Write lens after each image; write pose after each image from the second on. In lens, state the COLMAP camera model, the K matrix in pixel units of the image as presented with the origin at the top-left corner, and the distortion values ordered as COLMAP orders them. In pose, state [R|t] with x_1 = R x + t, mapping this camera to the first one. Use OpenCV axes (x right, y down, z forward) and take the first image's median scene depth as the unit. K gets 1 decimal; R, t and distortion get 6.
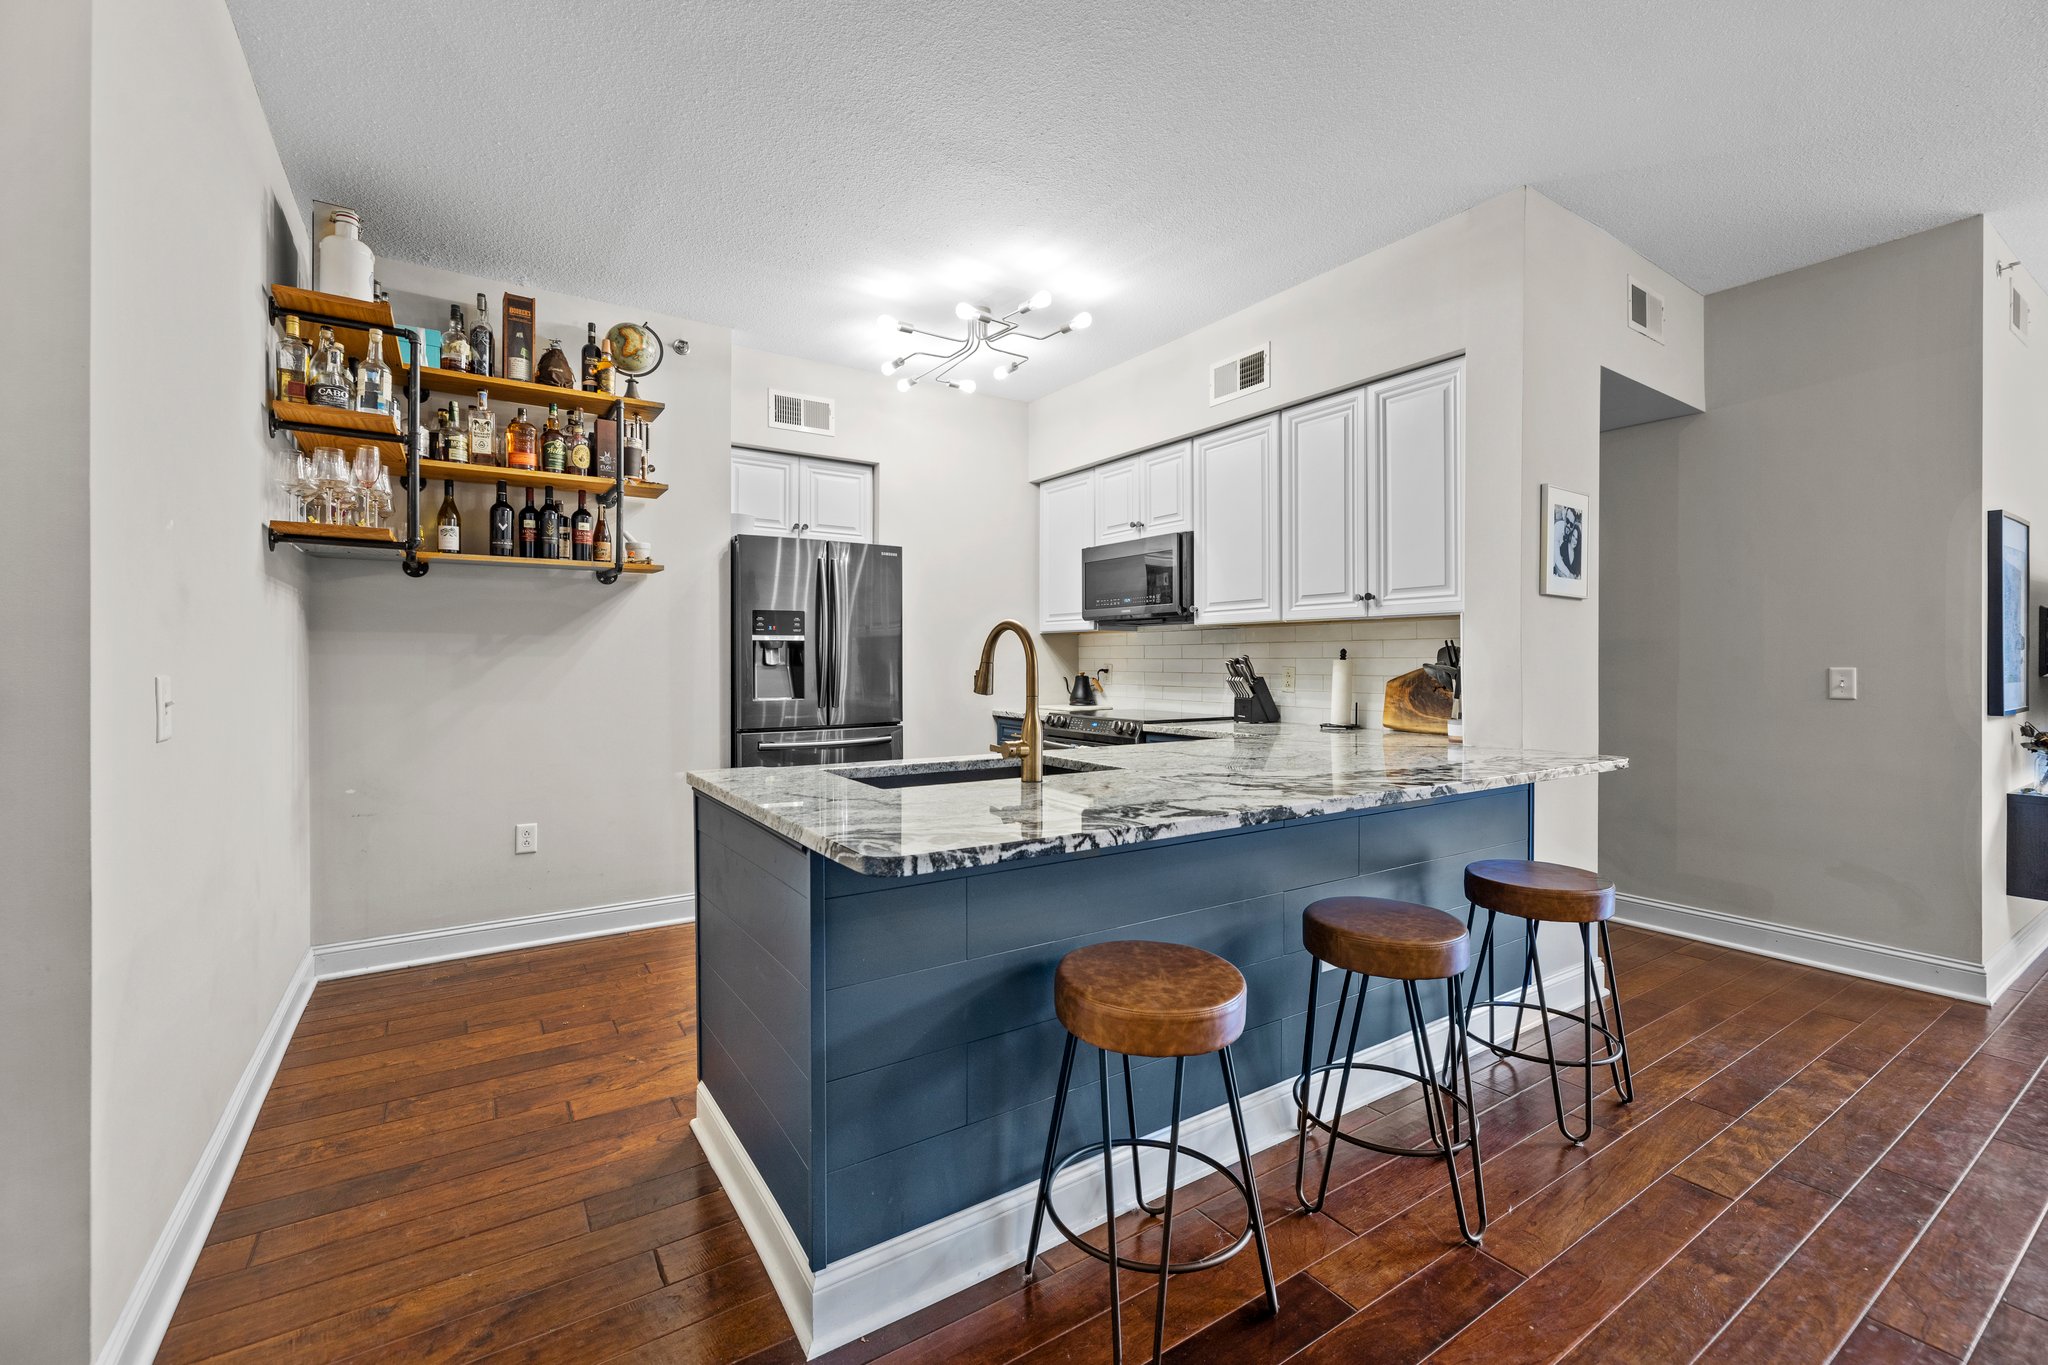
lens RADIAL K [[858.0, 0, 1018.2], [0, 858.0, 665.9], [0, 0, 1]] dist [-0.001140, -0.000174]
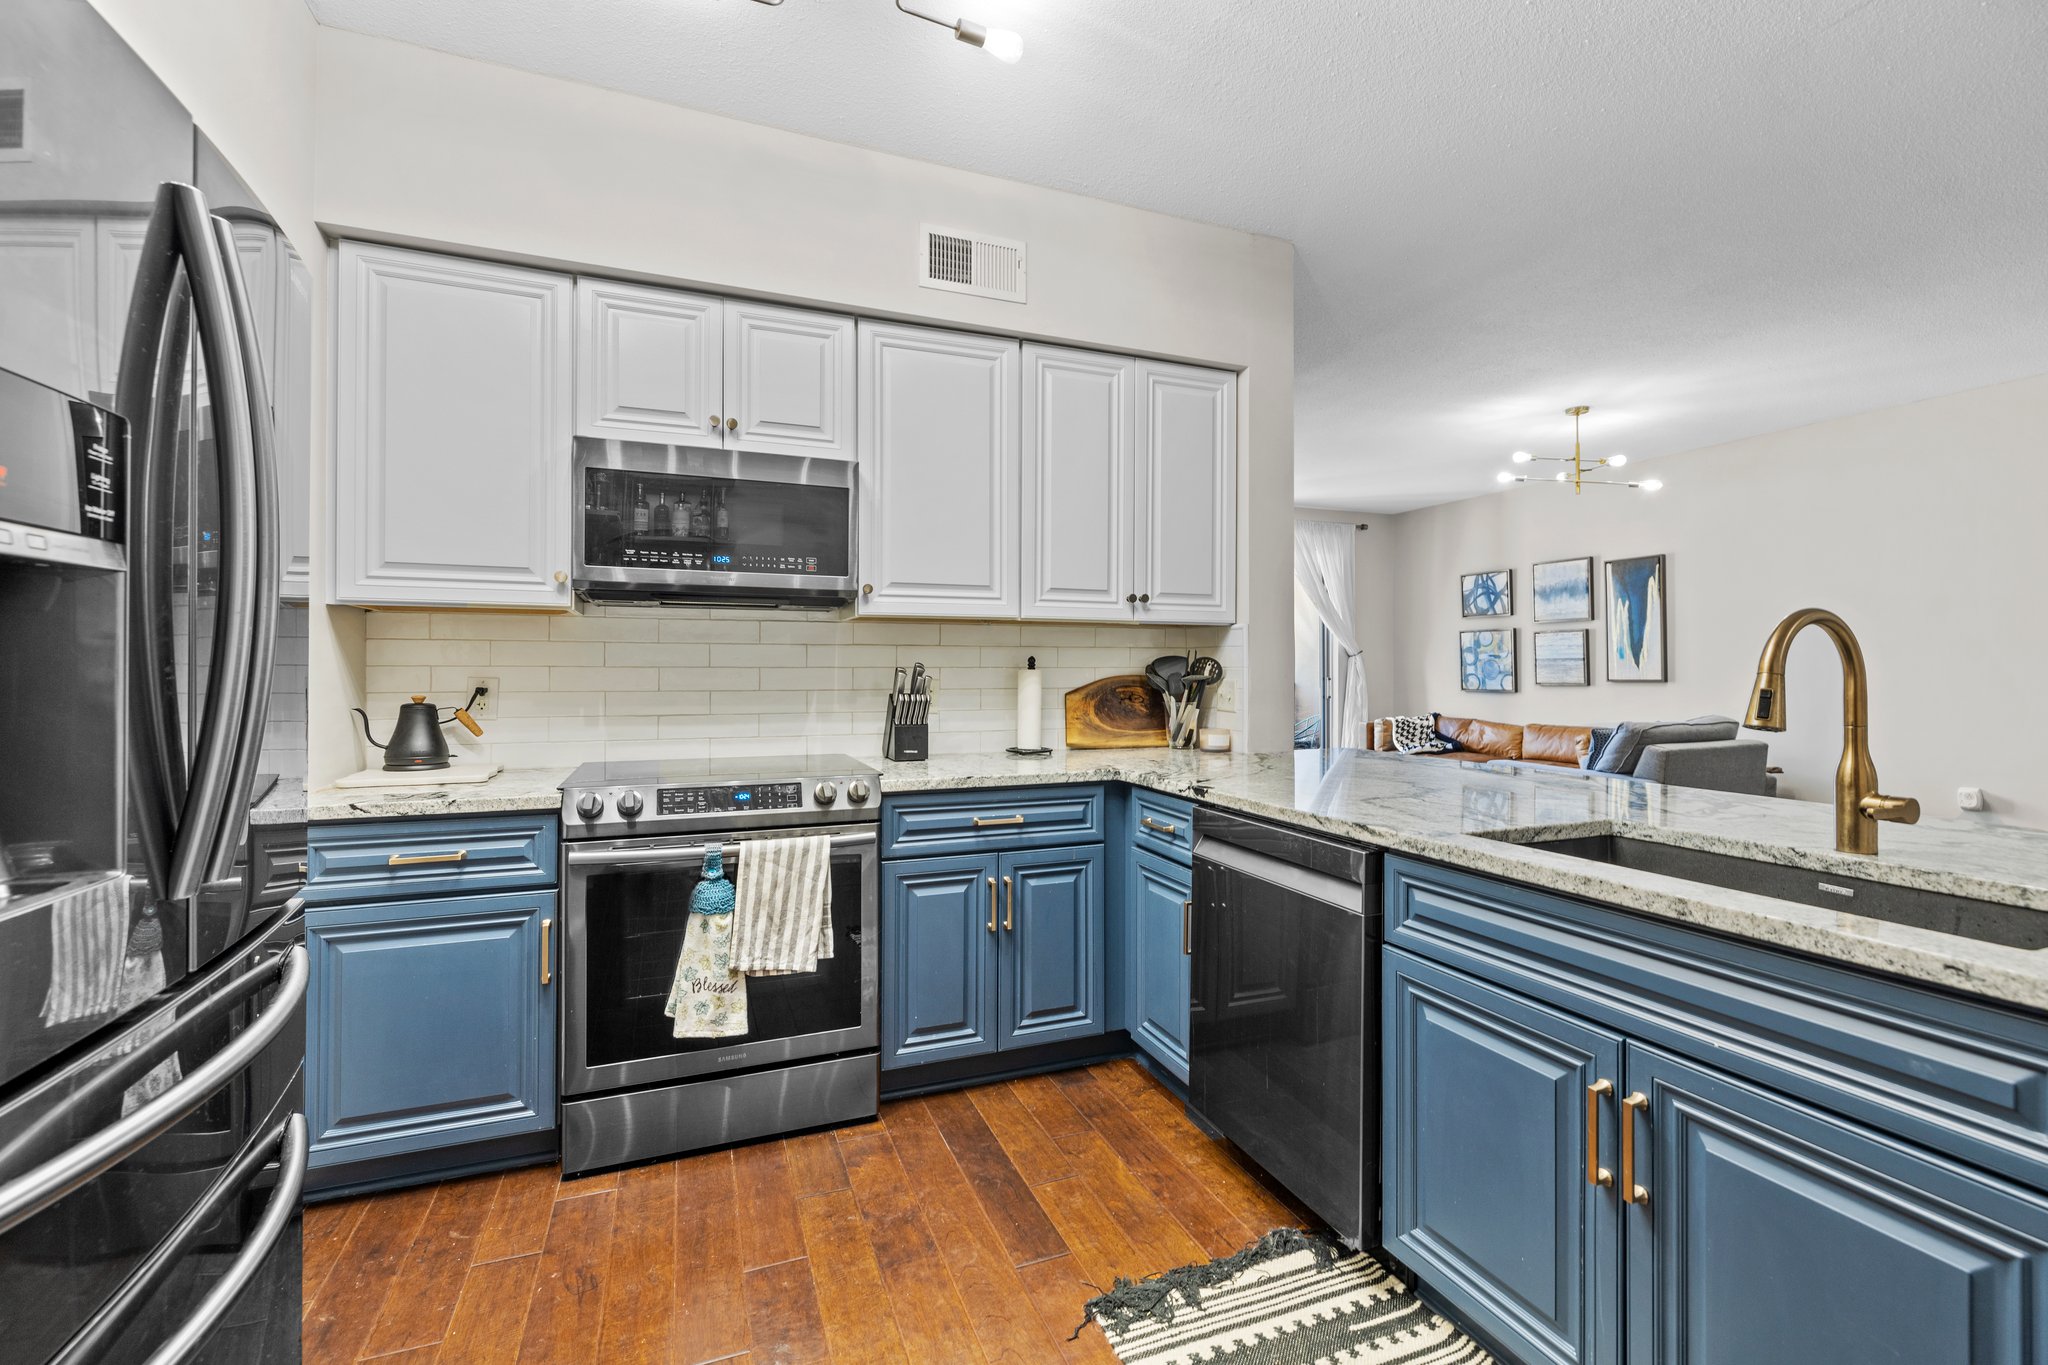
lens RADIAL K [[858.0, 0, 1018.2], [0, 858.0, 665.9], [0, 0, 1]] dist [-0.001140, -0.000174]
pose [[0.209101, 0.004283, 0.977885, -0.466594], [0.006813, 0.999960, -0.005836, -0.006505], [-0.977870, 0.007883, 0.209063, 0.912007]]
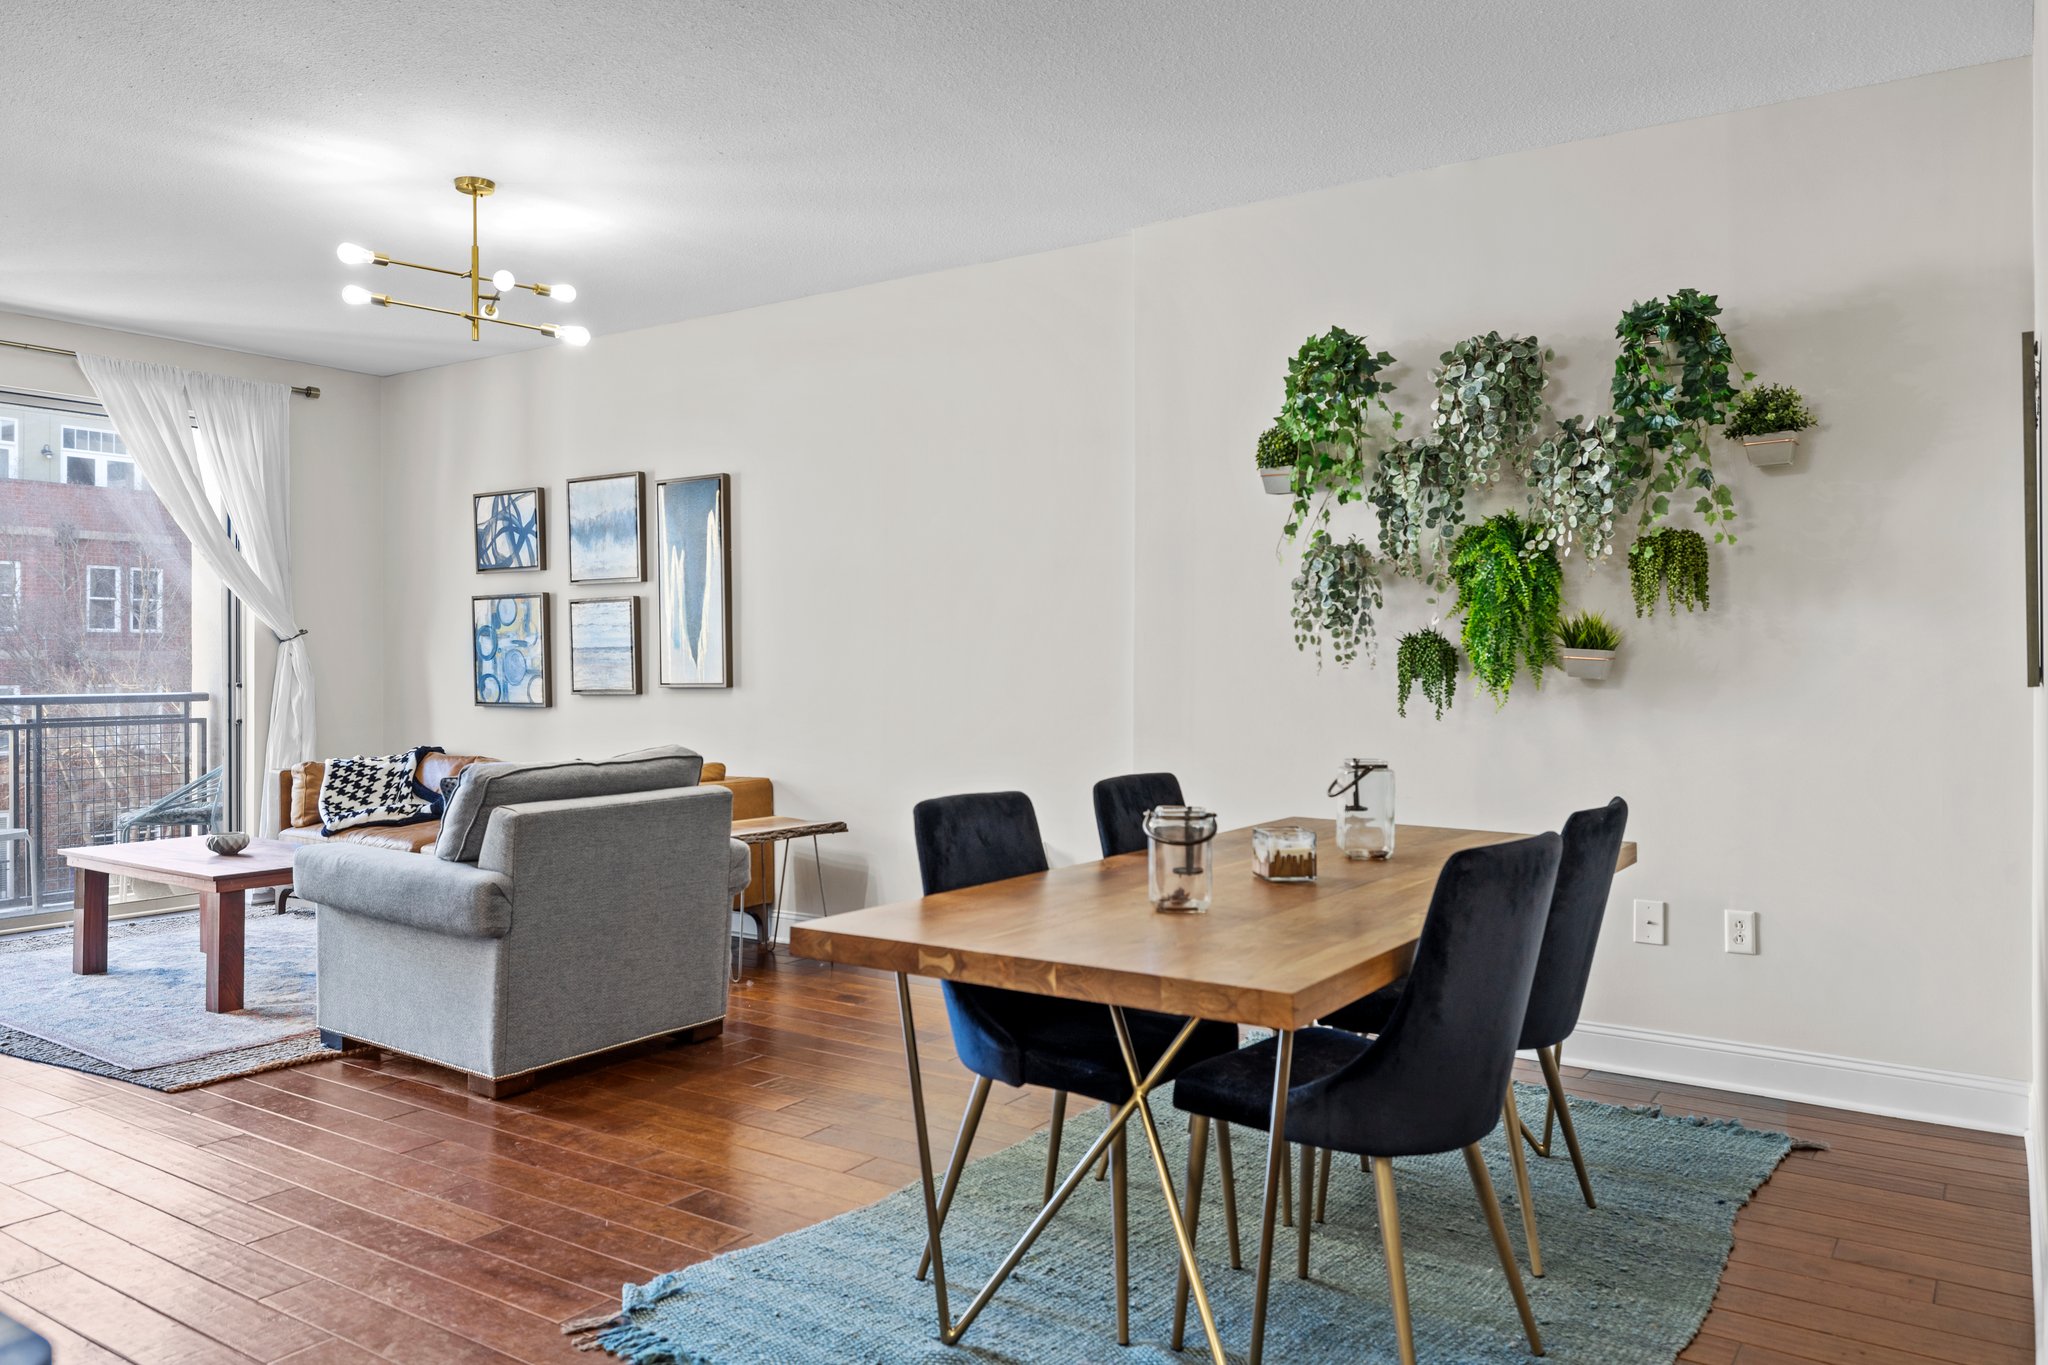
lens RADIAL K [[1455.4, 0, 1024.0], [0, 1455.4, 682.5], [0, 0, 1]] dist [-0.035740, -0.000037]
pose [[-0.379640, -0.009374, 0.925087, -0.255302], [0.007619, 0.999883, 0.013259, -0.001135], [-0.925103, 0.012081, -0.379524, 0.308320]]
